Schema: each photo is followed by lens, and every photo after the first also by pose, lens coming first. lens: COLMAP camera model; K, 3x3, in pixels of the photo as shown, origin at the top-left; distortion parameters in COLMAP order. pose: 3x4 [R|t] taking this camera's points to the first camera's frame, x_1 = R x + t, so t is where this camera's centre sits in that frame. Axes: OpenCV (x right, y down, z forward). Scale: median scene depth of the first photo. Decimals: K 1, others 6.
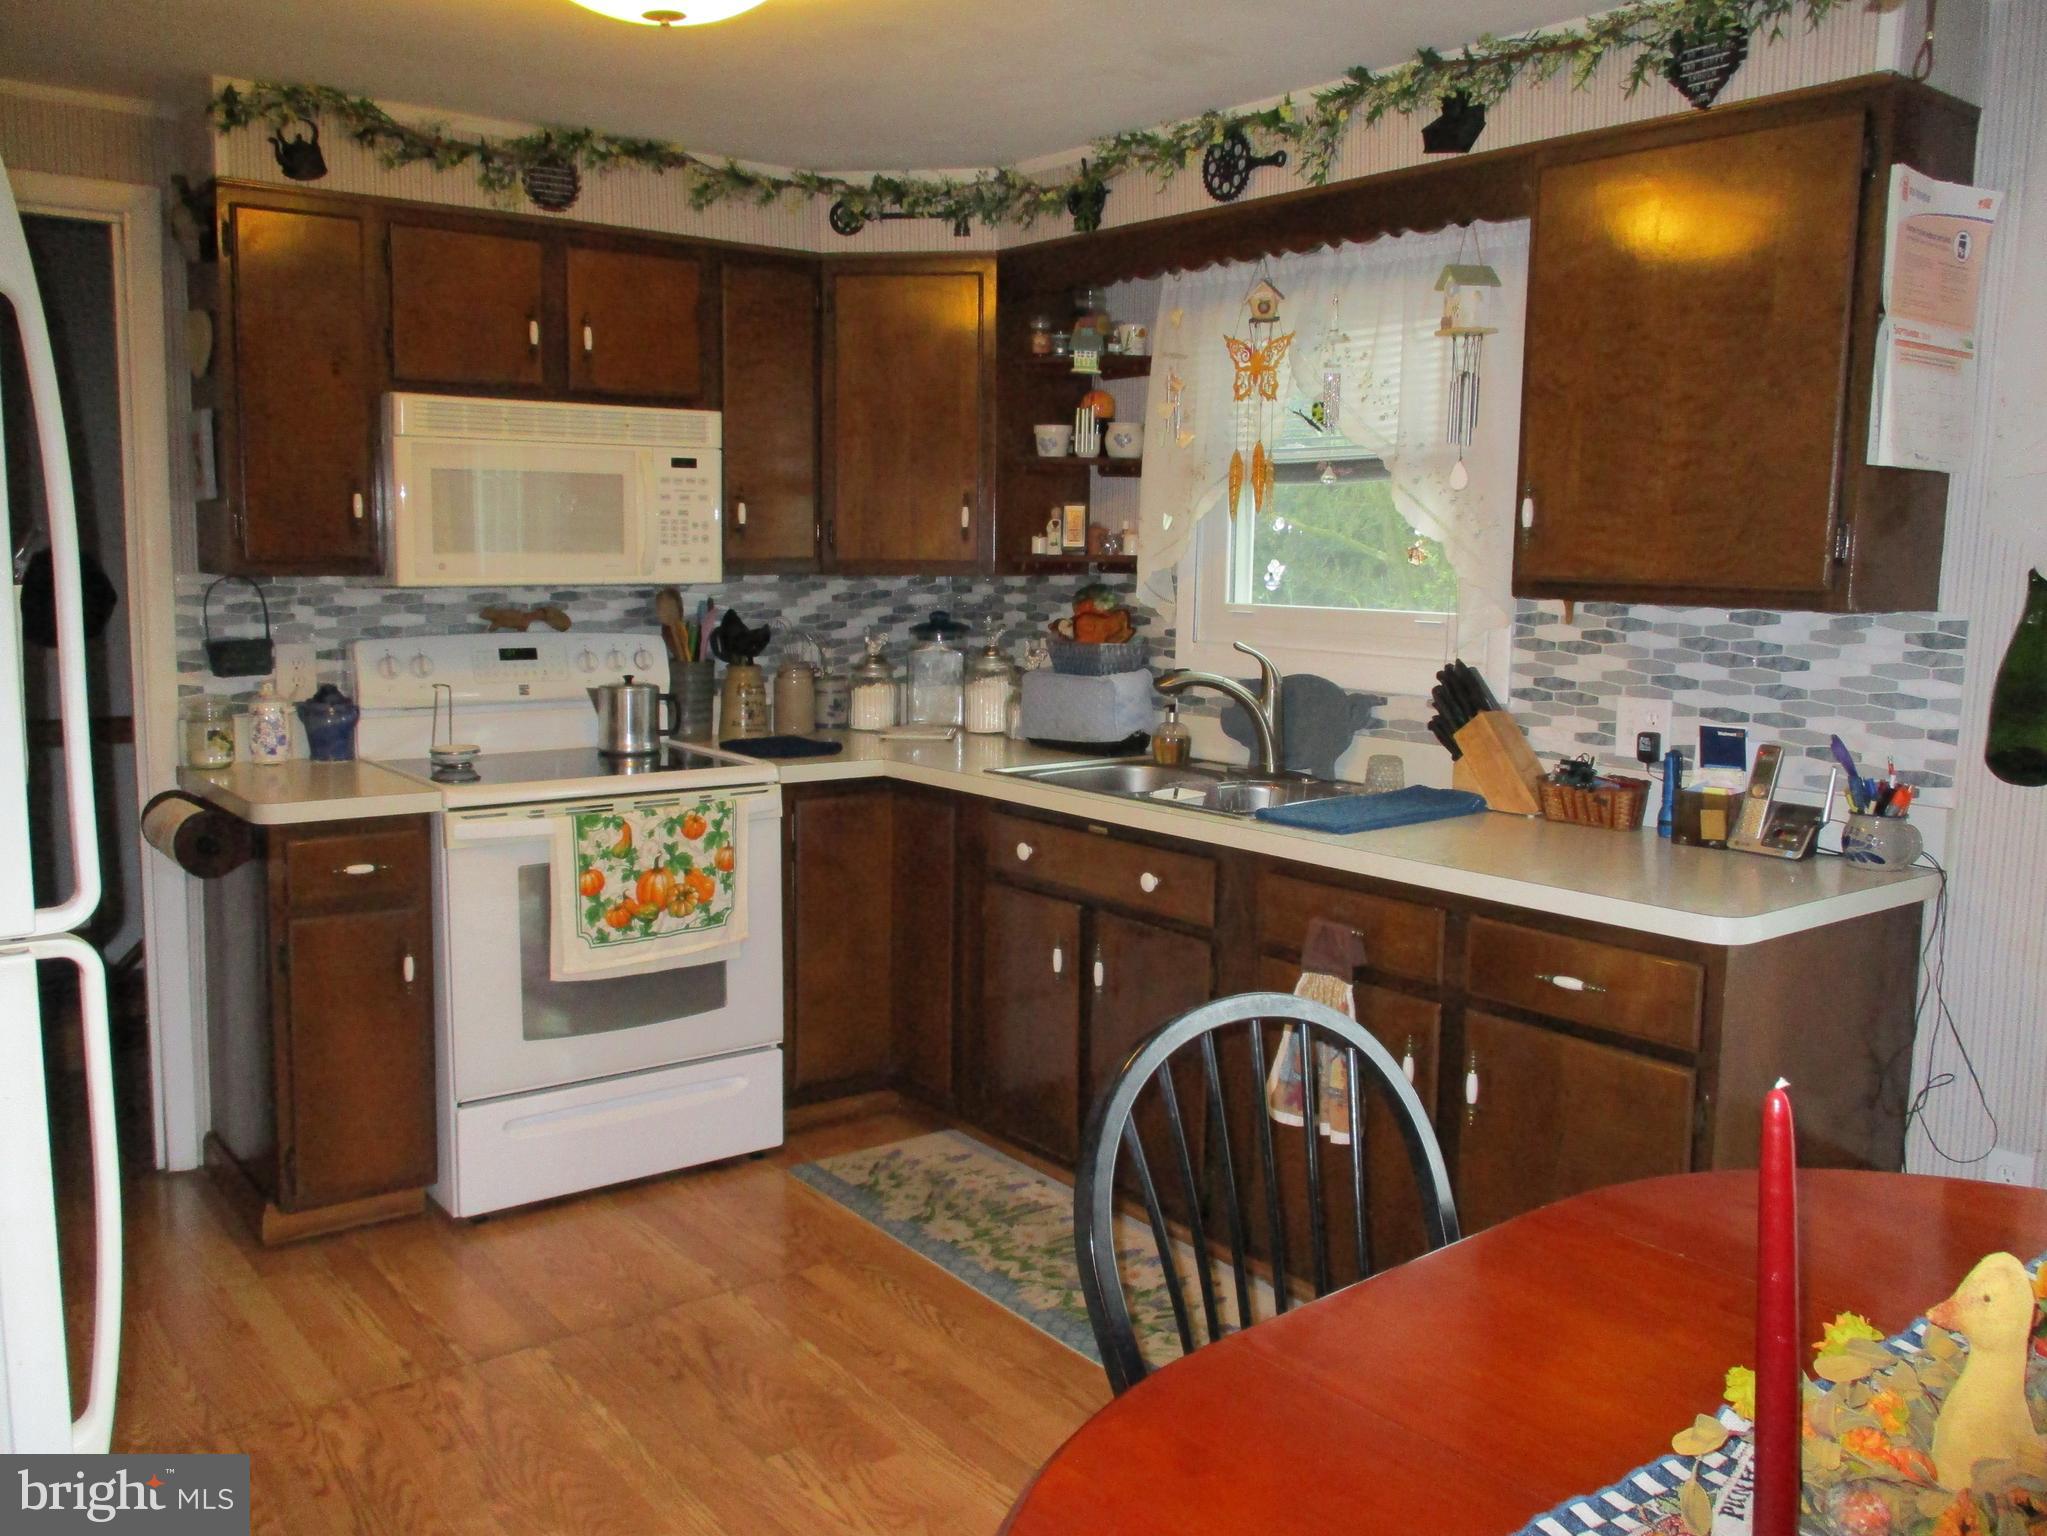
lens RADIAL K [[1704.8, 0, 1036.7], [0, 1704.8, 757.5], [0, 0, 1]] dist [-0.035232, 0.018441]
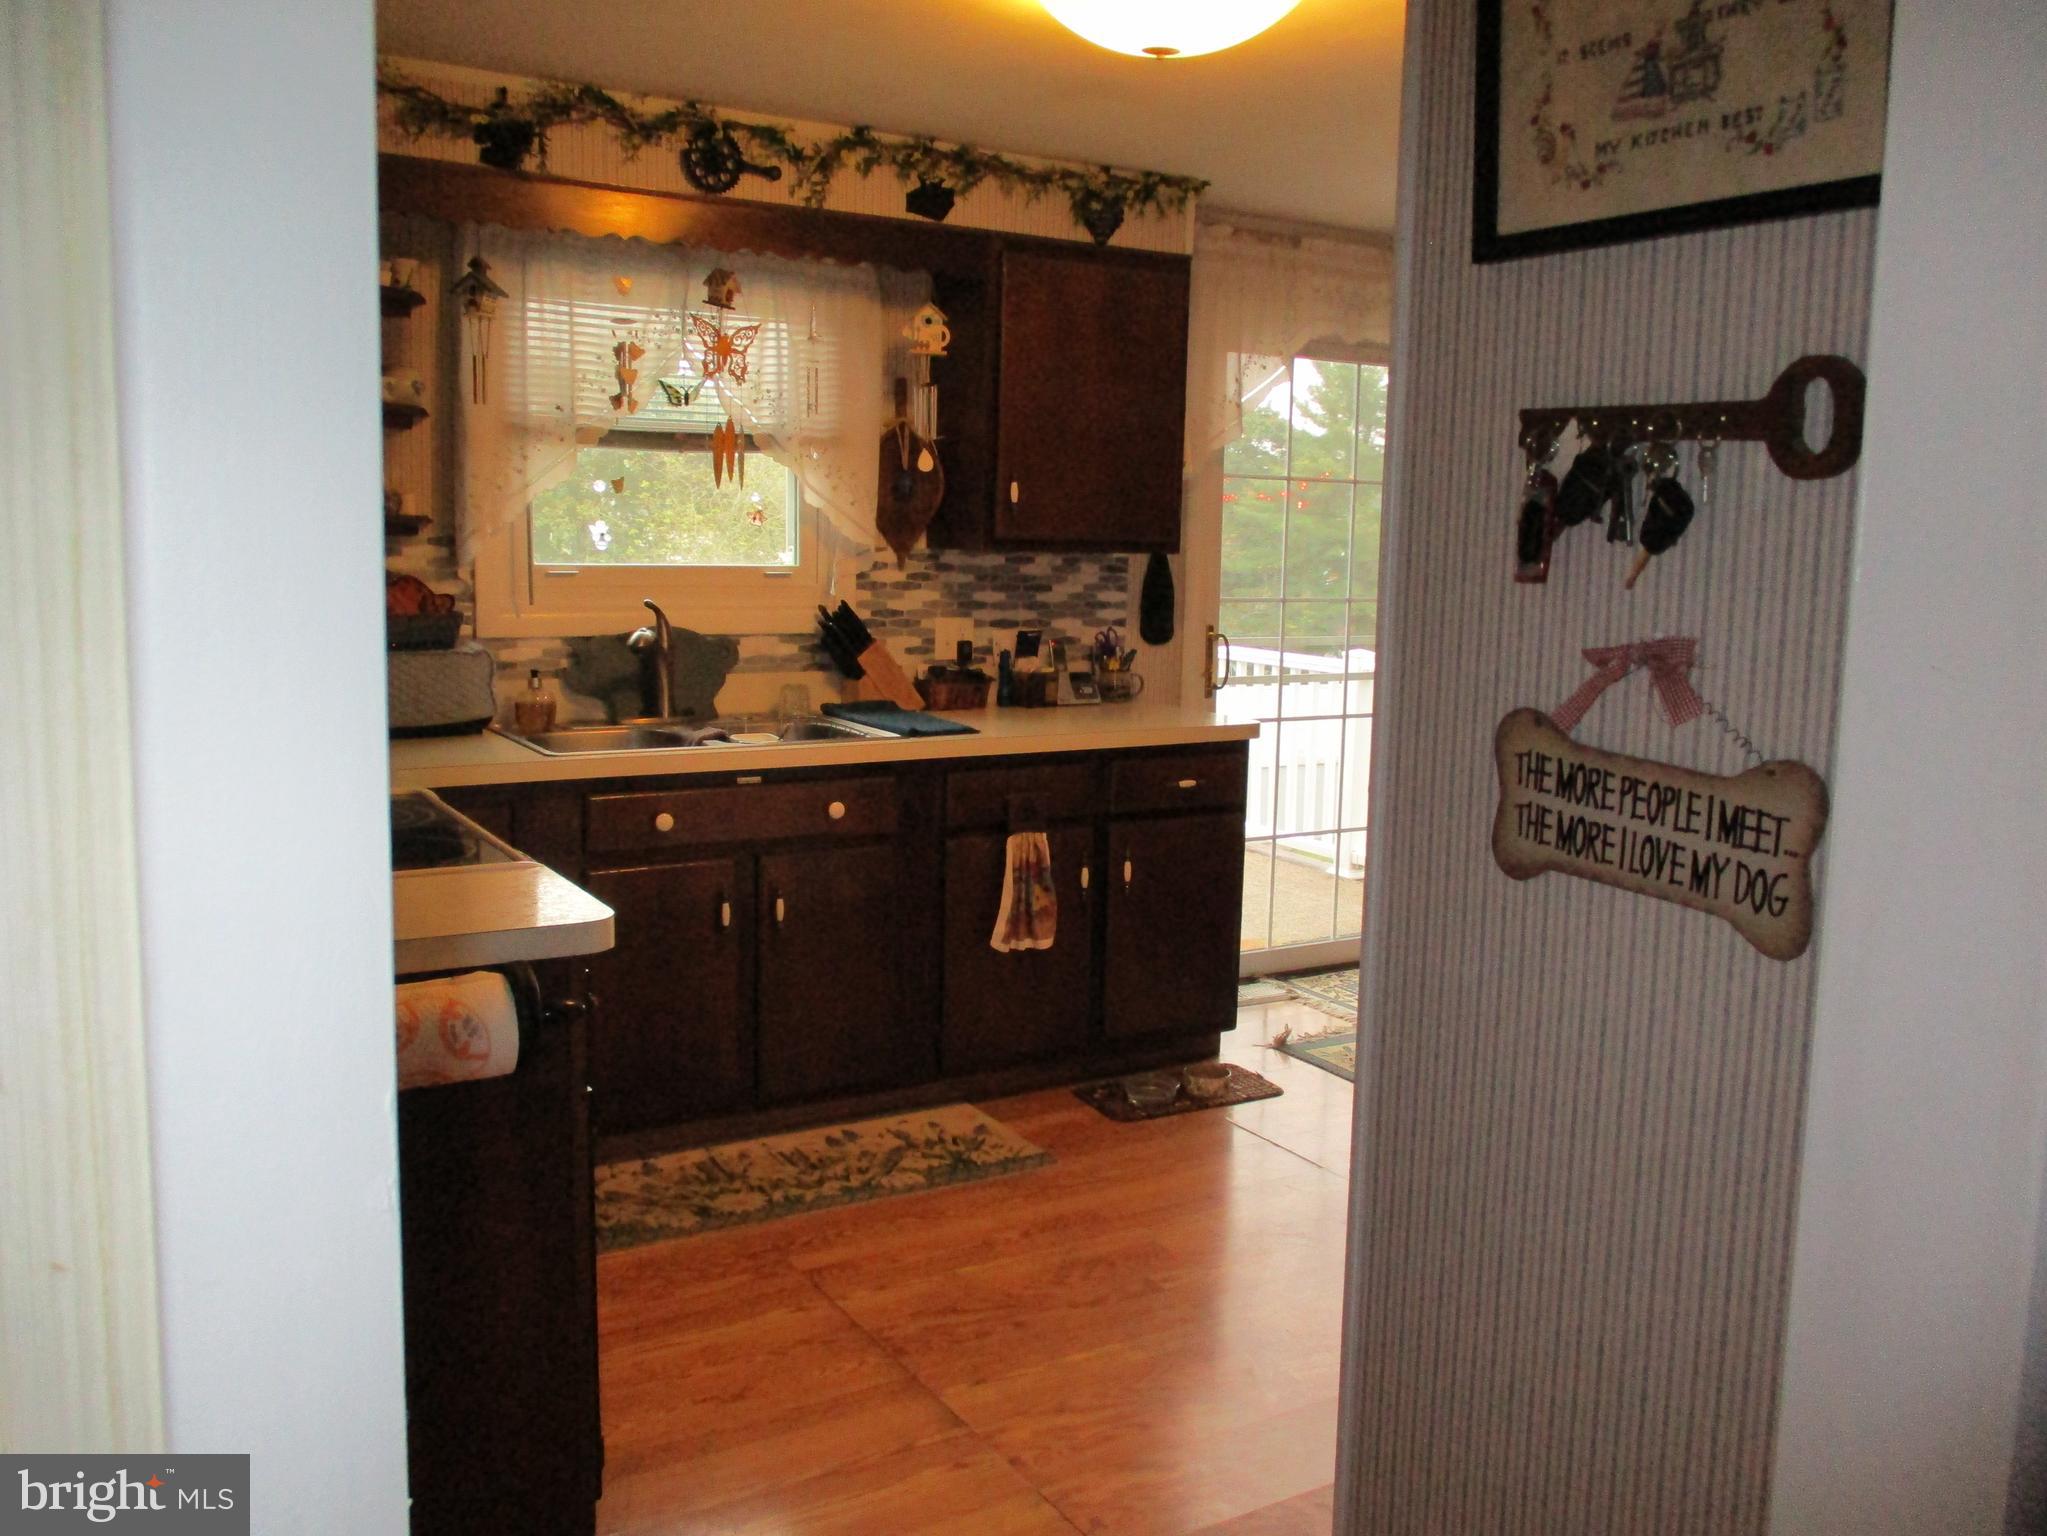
lens RADIAL K [[1704.8, 0, 1026.3], [0, 1704.8, 760.6], [0, 0, 1]] dist [-0.035232, 0.018441]
pose [[0.118669, -0.148163, 0.981817, -1.078704], [0.100530, 0.985516, 0.136571, -0.107074], [-0.987832, 0.082495, 0.131845, 0.754652]]
